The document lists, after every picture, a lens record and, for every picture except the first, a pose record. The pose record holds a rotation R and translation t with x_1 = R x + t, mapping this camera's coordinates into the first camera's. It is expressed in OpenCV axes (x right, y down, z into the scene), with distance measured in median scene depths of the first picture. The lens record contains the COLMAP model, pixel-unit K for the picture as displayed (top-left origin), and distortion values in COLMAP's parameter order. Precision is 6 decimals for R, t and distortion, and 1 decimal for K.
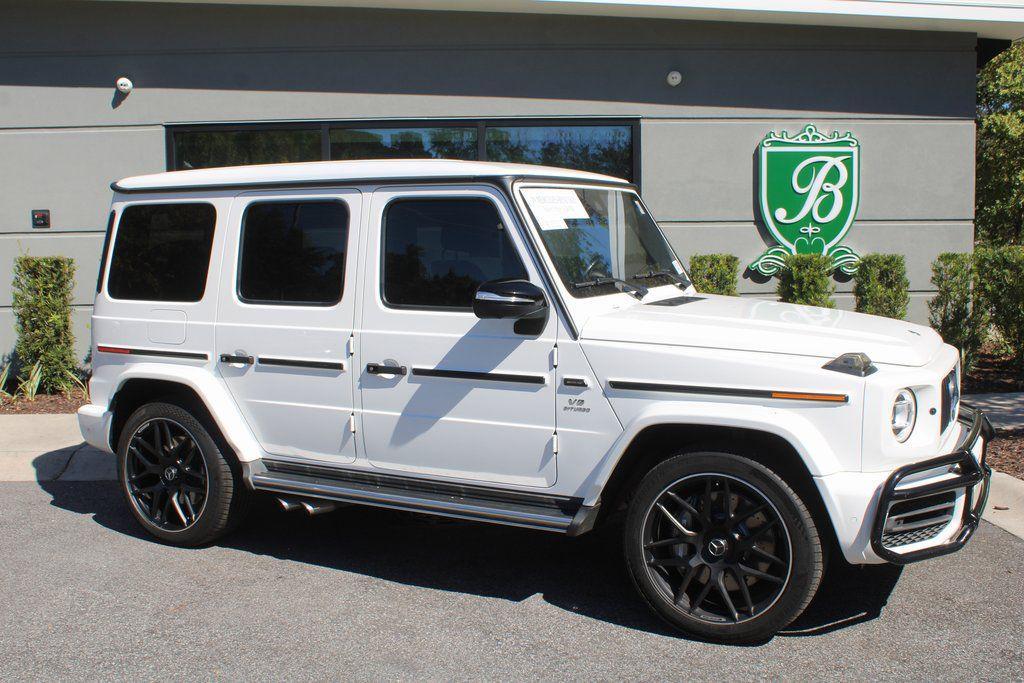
lens RADIAL K [[1064.7, 0, 512.0], [0, 1064.7, 341.5], [0, 0, 1]] dist [-0.121490, 0.013890]
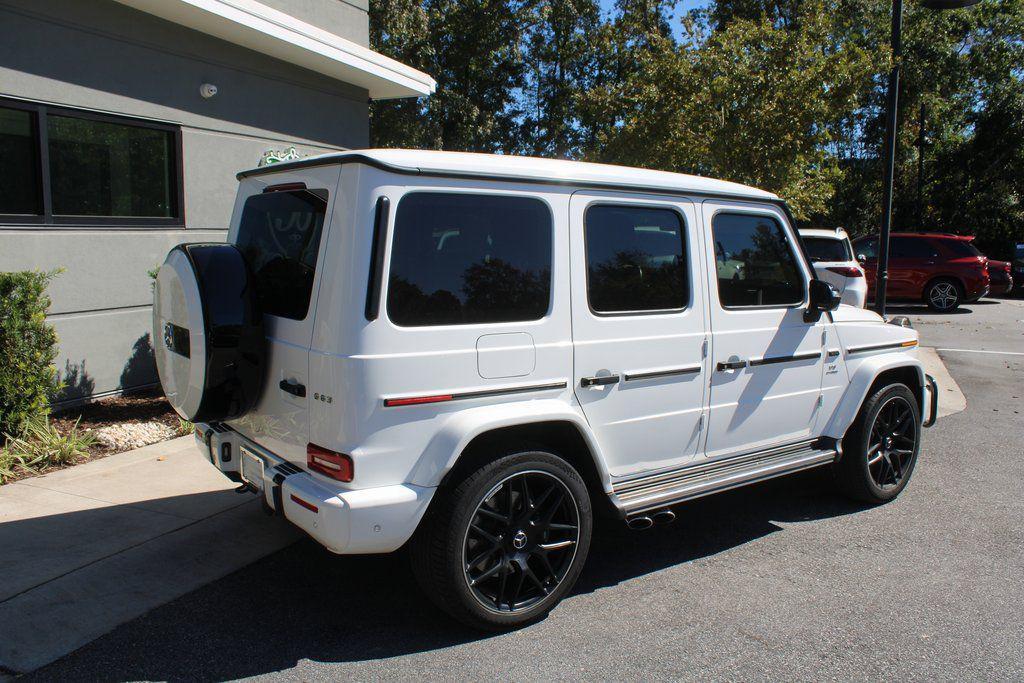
lens RADIAL K [[849.9, 0, 515.9], [0, 849.9, 352.5], [0, 0, 1]] dist [-0.176082, 0.161553]
pose [[0.435162, -0.105255, 0.894179, -0.967283], [0.076666, 0.993868, 0.079679, -0.071806], [-0.897082, 0.033880, 0.440563, 0.788921]]
